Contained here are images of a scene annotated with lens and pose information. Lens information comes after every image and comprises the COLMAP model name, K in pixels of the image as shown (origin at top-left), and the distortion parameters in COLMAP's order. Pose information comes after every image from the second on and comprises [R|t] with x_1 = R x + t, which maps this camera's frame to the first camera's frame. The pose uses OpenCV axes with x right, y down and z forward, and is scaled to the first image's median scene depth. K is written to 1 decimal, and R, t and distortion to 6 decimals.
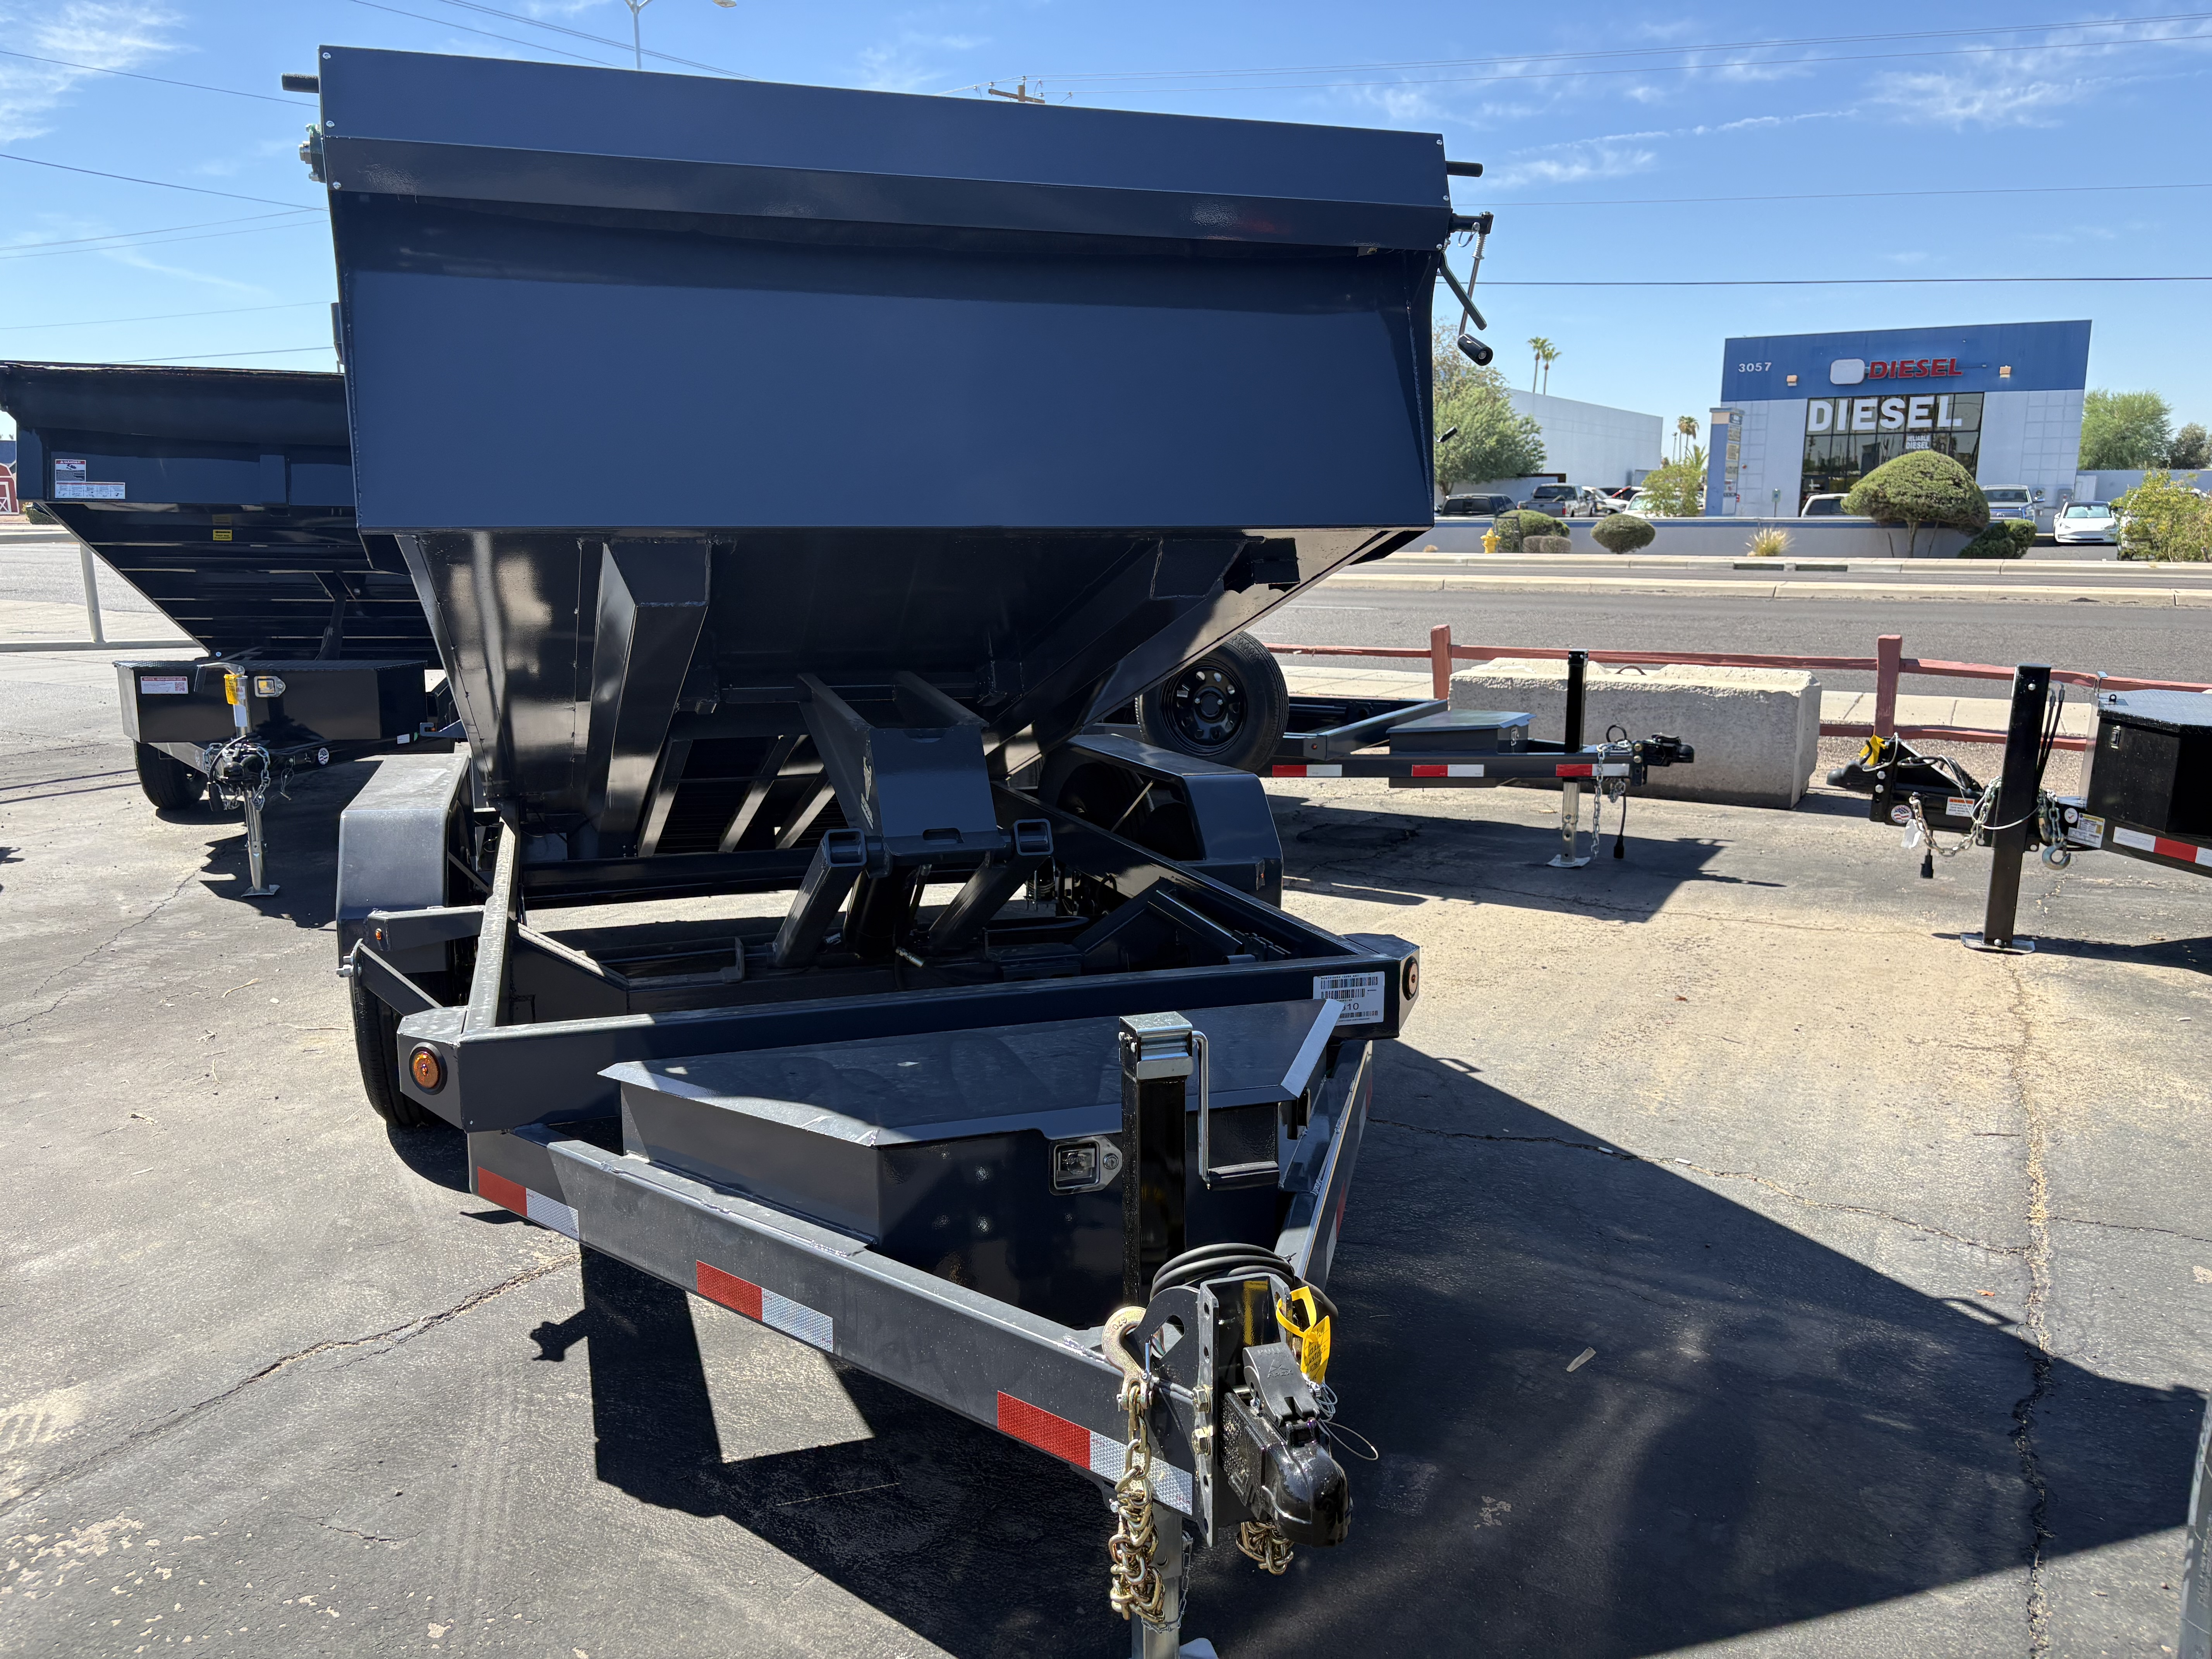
lens RADIAL K [[1653.6, 0, 1115.6], [0, 1653.6, 836.7], [0, 0, 1]] dist [0.045611, -0.034226]
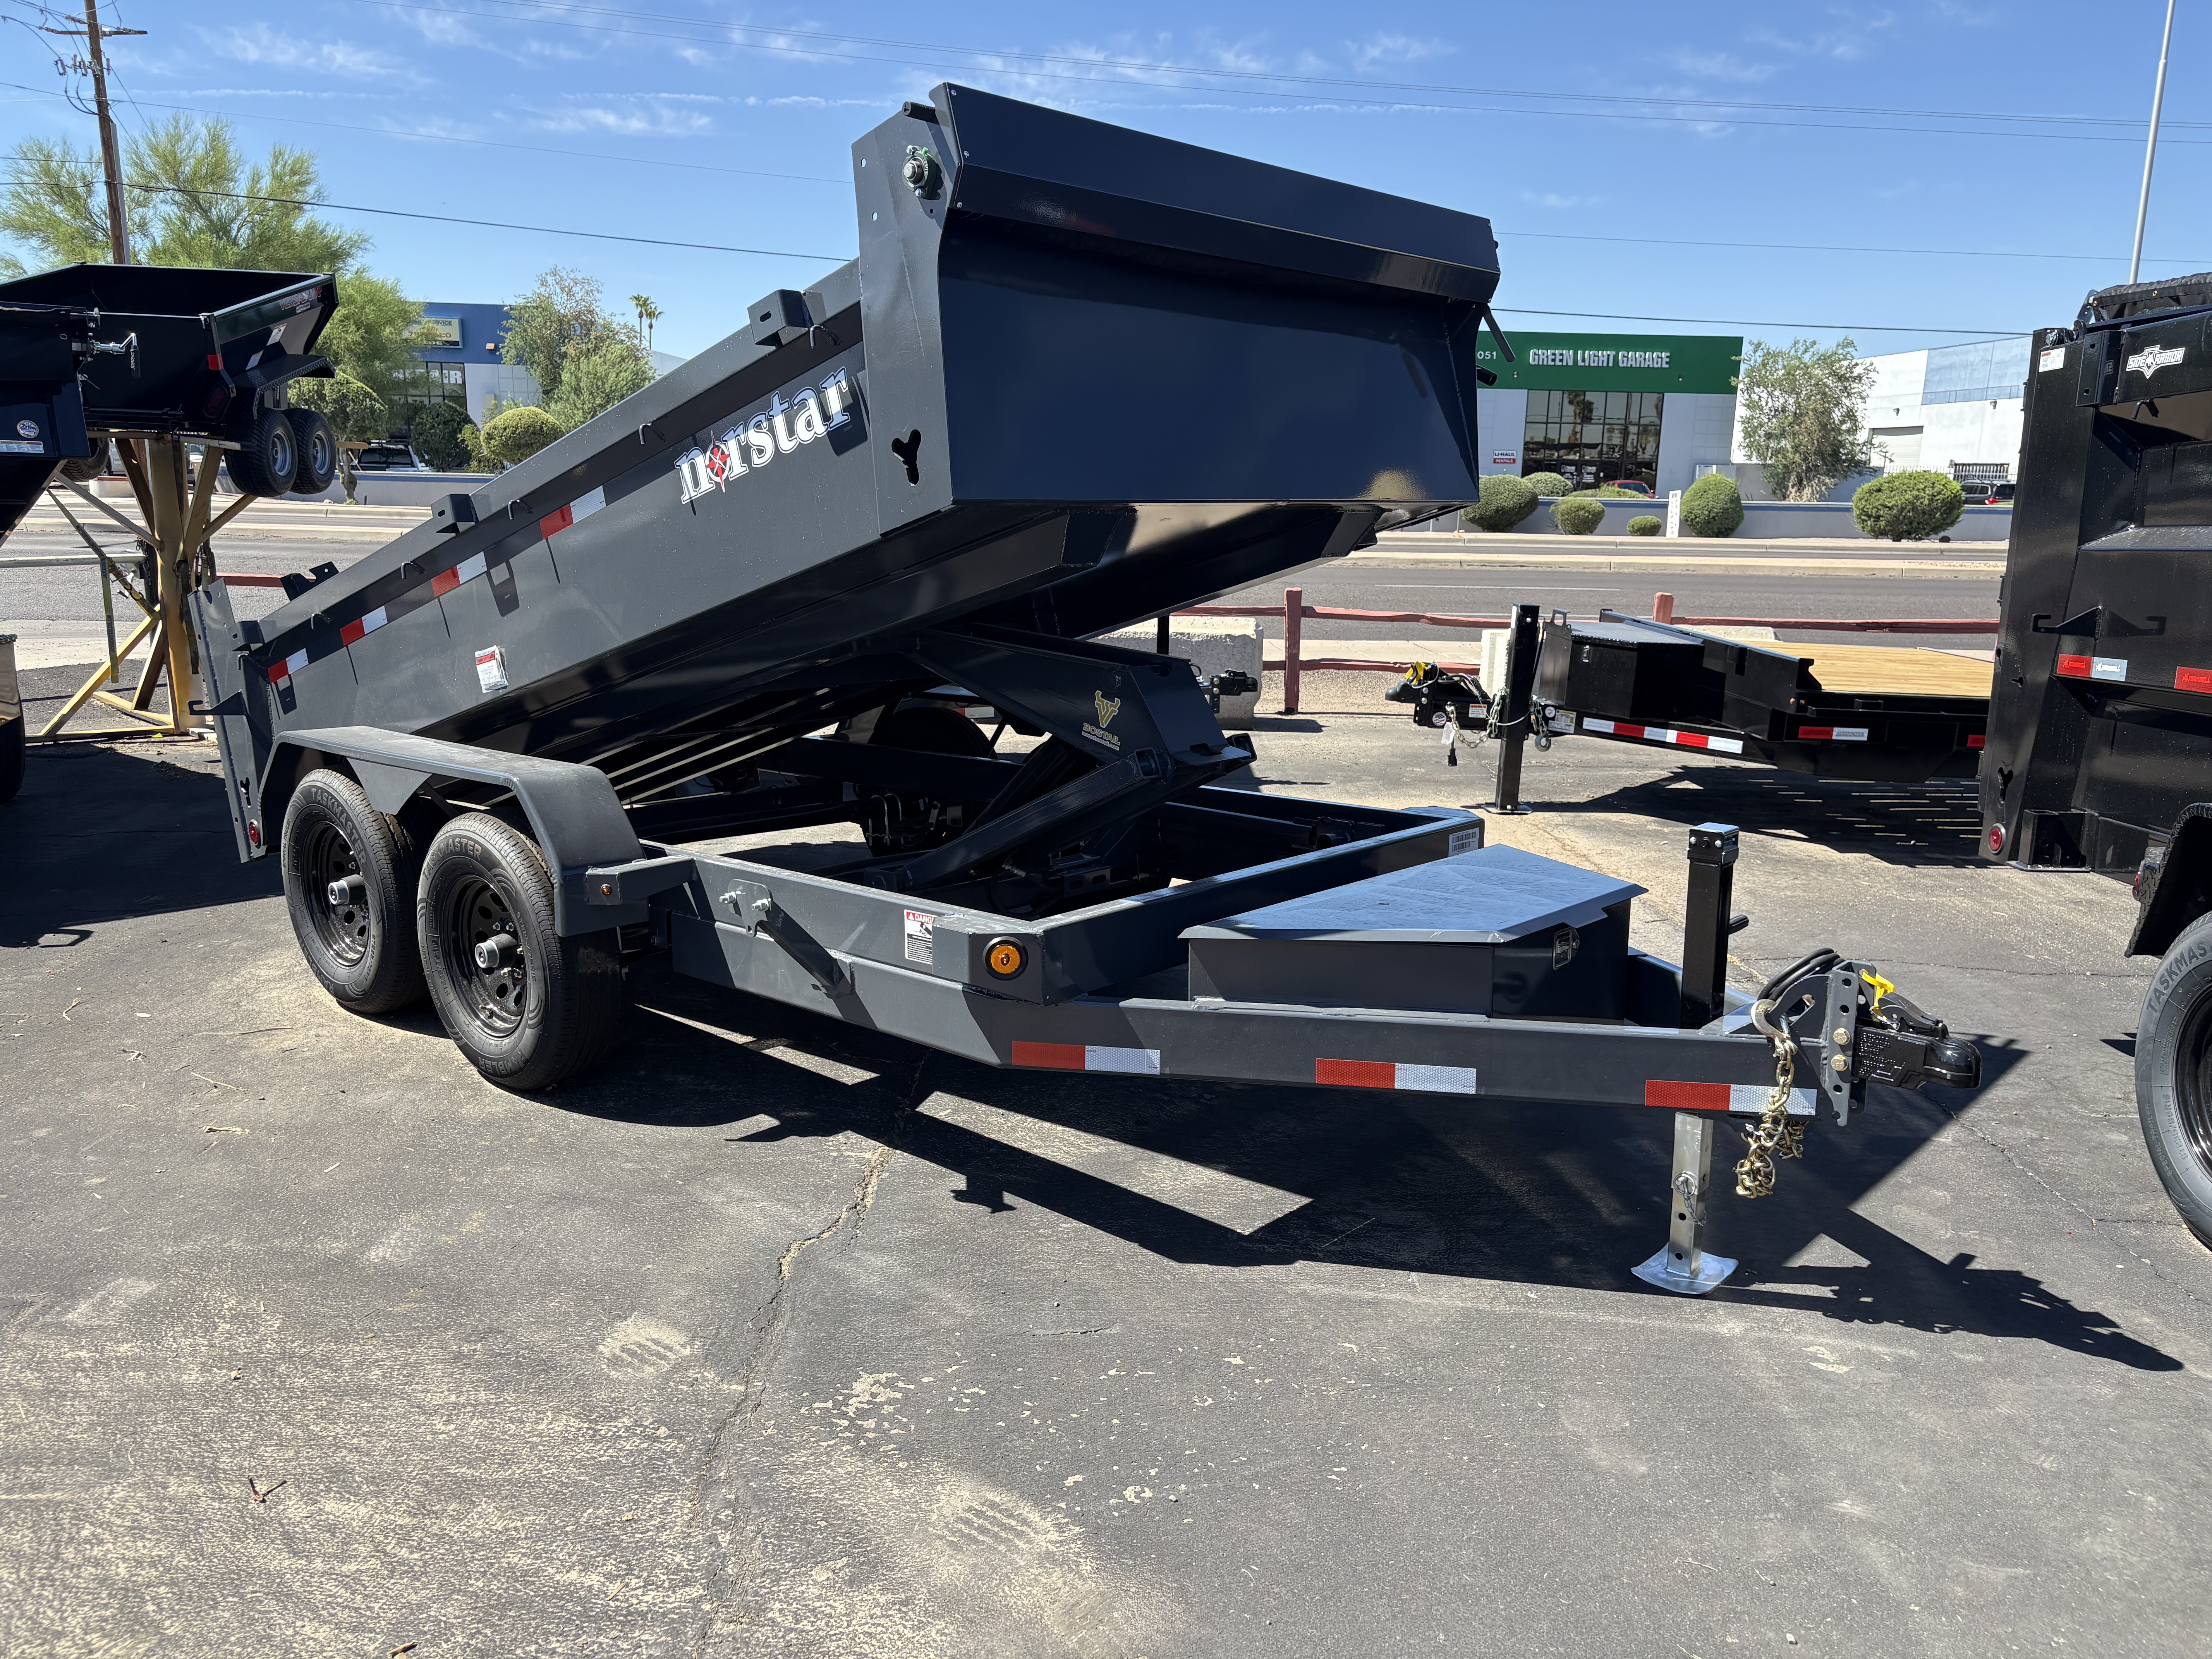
lens RADIAL K [[1653.6, 0, 1128.8], [0, 1653.6, 841.0], [0, 0, 1]] dist [0.045611, -0.034226]
pose [[0.863089, -0.089974, 0.496973, -0.429766], [0.077708, 0.995944, 0.045354, 0.004337], [-0.499038, -0.000525, 0.866580, -0.030409]]
